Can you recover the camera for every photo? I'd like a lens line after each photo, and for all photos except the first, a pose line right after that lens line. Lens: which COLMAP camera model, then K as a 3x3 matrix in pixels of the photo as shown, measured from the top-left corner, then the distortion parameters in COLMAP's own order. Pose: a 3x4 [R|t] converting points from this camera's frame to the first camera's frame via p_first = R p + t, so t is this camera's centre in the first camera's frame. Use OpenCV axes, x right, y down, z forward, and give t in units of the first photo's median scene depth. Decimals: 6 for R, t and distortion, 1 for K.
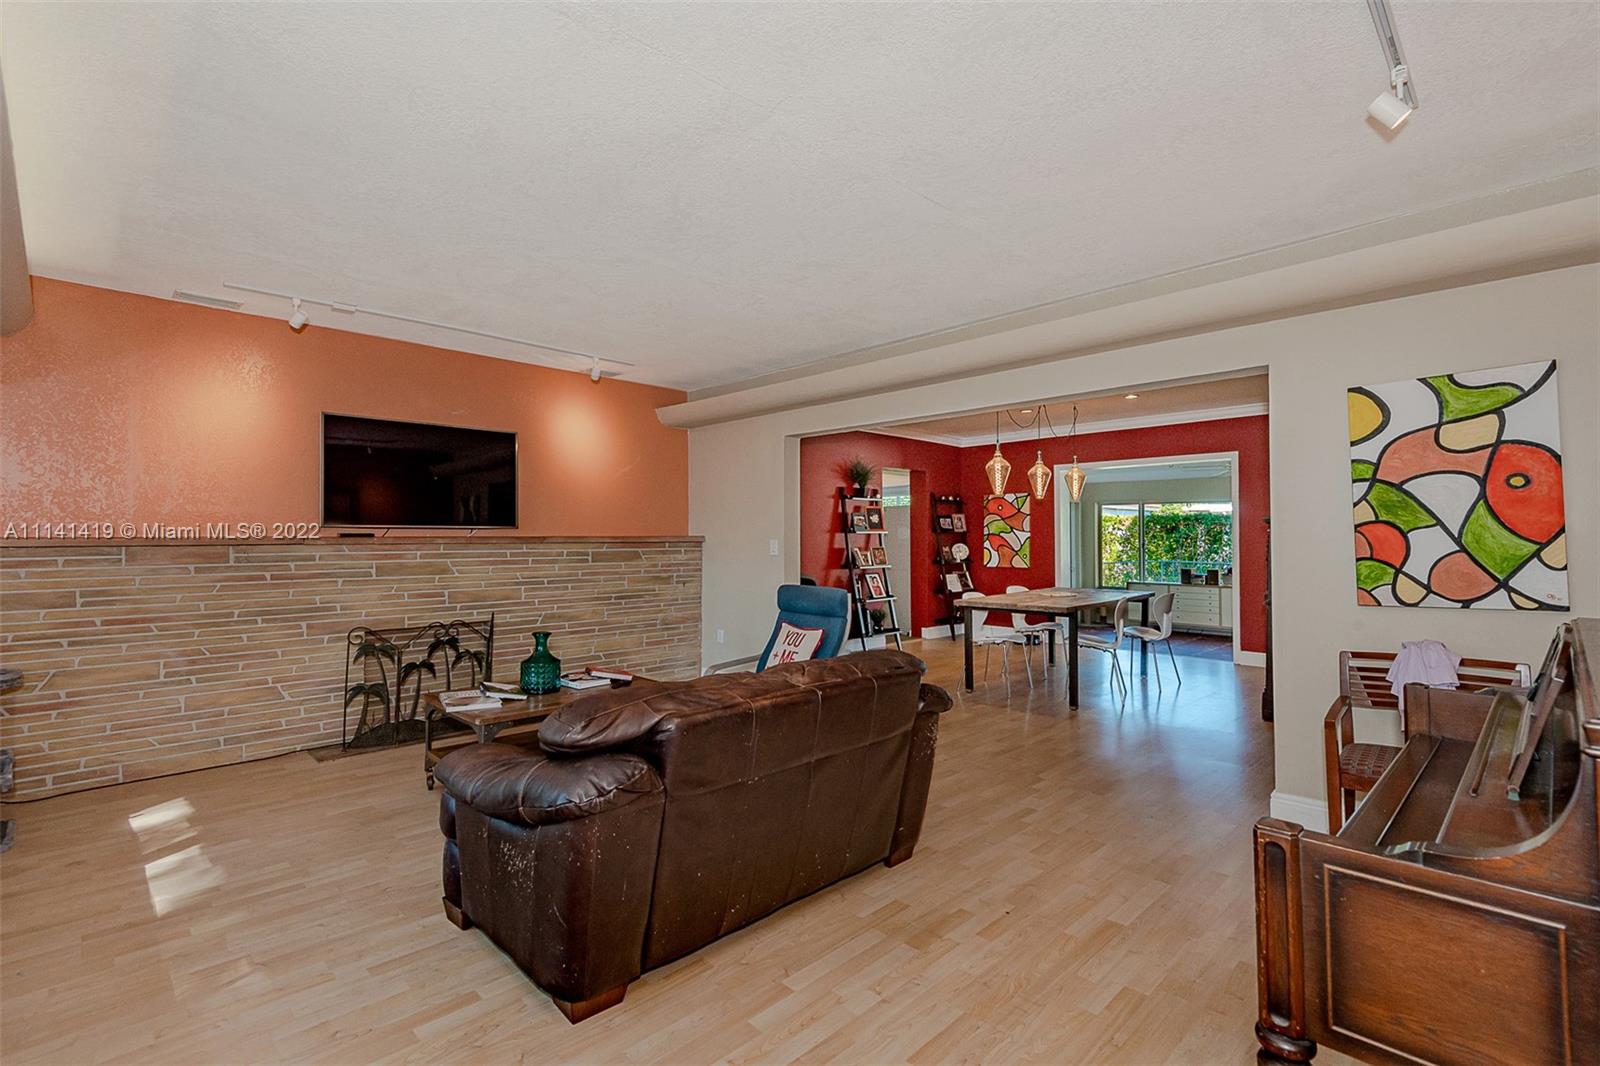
lens RADIAL K [[755.4, 0, 763.2], [0, 755.4, 522.2], [0, 0, 1]] dist [0.018633, -0.000166]
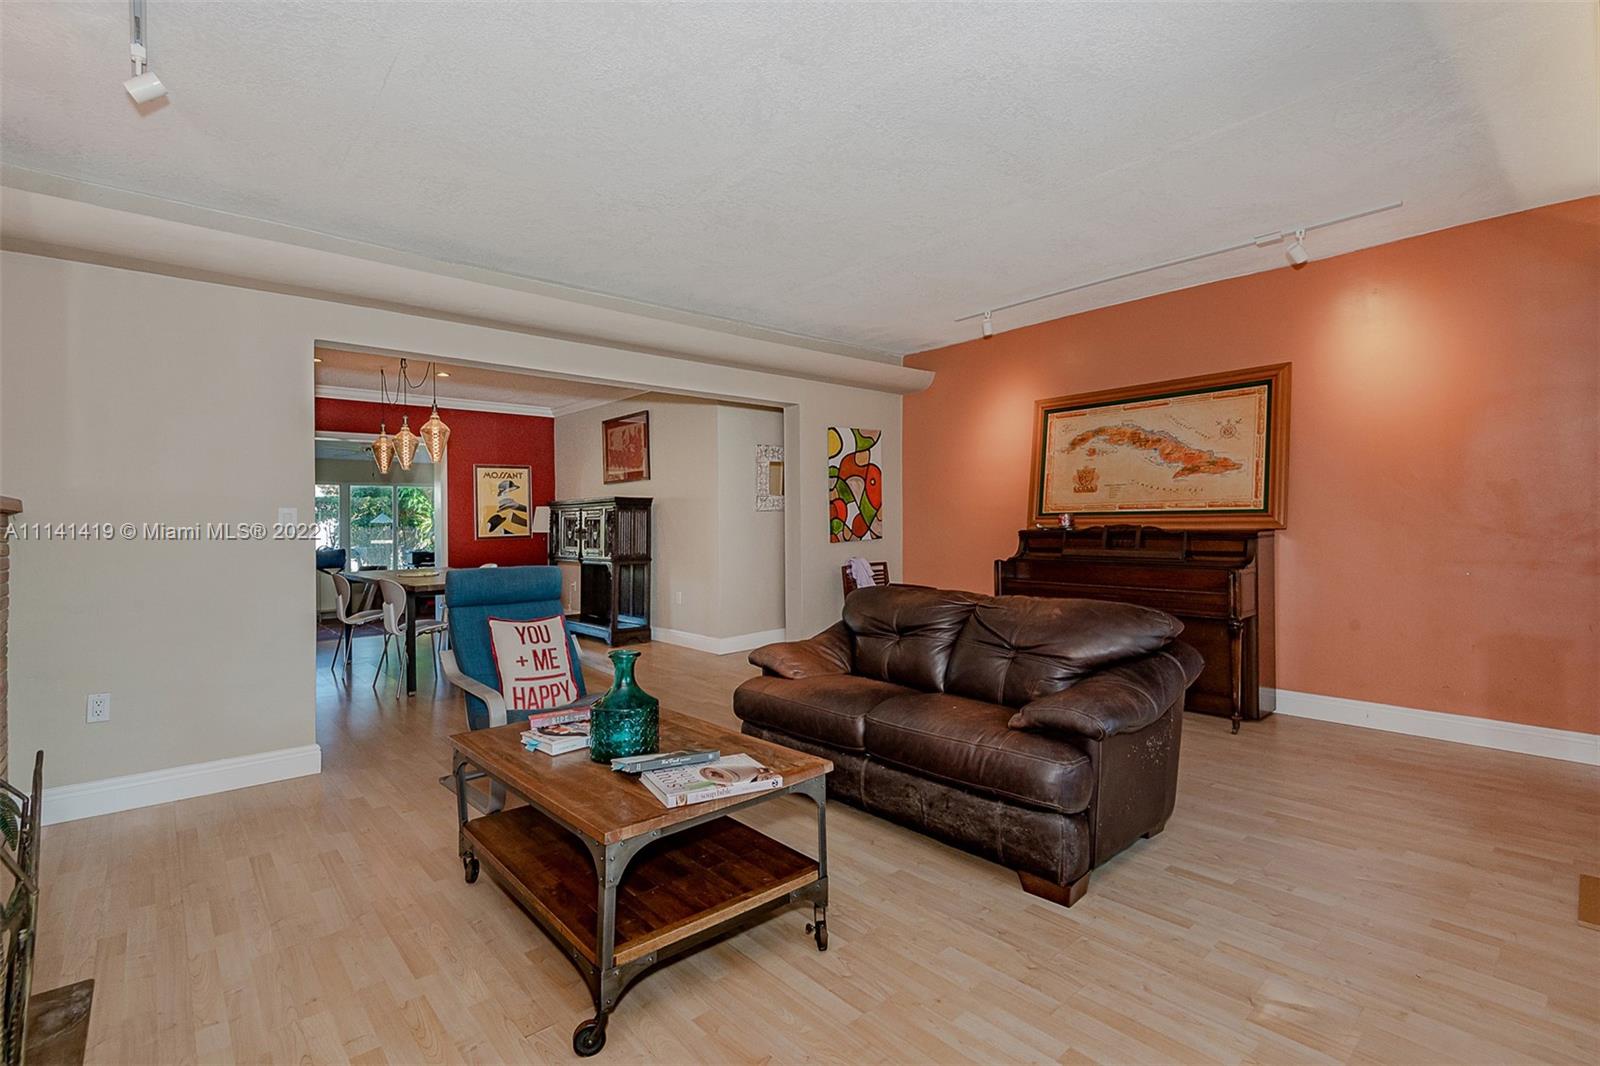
lens RADIAL K [[722.2, 0, 806.7], [0, 722.2, 537.1], [0, 0, 1]] dist [0.069813, -0.035560]
pose [[0.016538, -0.023229, 0.999593, -1.060392], [-0.005982, 0.999710, 0.023330, 0.055451], [-0.999845, -0.006366, 0.016394, 1.077485]]
